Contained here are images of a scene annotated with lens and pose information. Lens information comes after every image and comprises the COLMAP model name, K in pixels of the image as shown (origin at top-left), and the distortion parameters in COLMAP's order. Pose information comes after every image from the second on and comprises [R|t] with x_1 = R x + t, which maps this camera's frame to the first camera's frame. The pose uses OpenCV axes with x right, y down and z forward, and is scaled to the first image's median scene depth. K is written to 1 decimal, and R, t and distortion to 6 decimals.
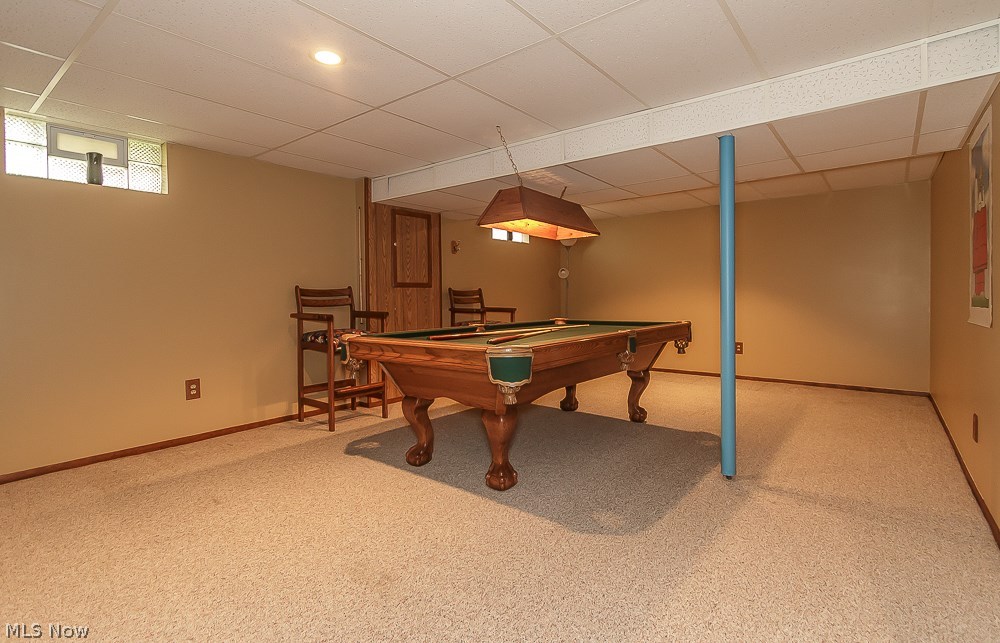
lens RADIAL K [[484.3, 0, 495.8], [0, 484.3, 304.2], [0, 0, 1]] dist [-0.001139, -0.000346]
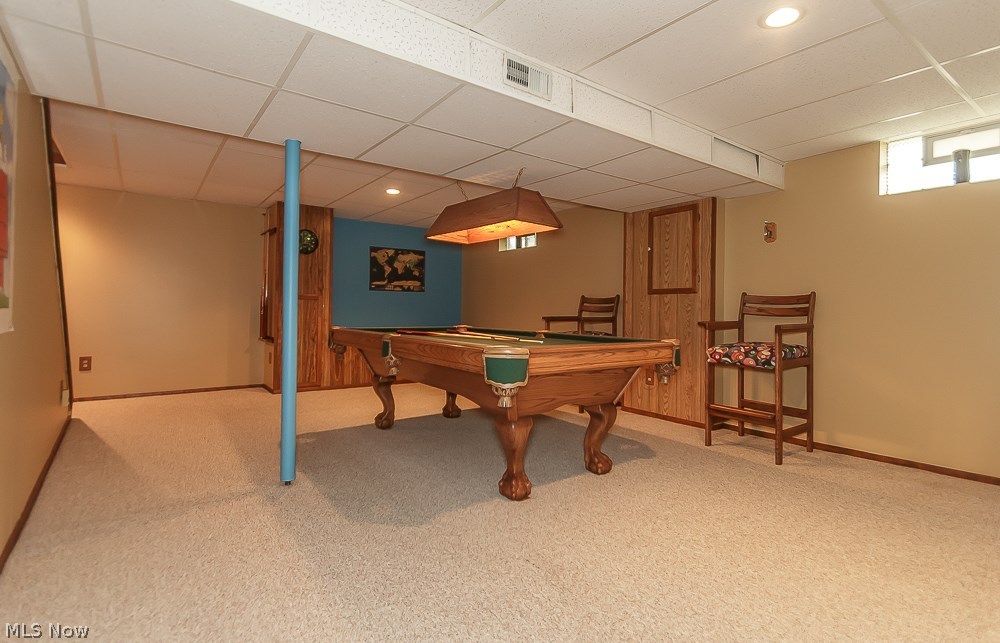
lens RADIAL K [[484.3, 0, 495.8], [0, 484.3, 304.2], [0, 0, 1]] dist [-0.001139, -0.000346]
pose [[-0.245982, 0.005908, -0.969256, 0.770156], [-0.017317, 0.999795, 0.010489, -0.020126], [0.969120, 0.019365, -0.245829, 0.922675]]
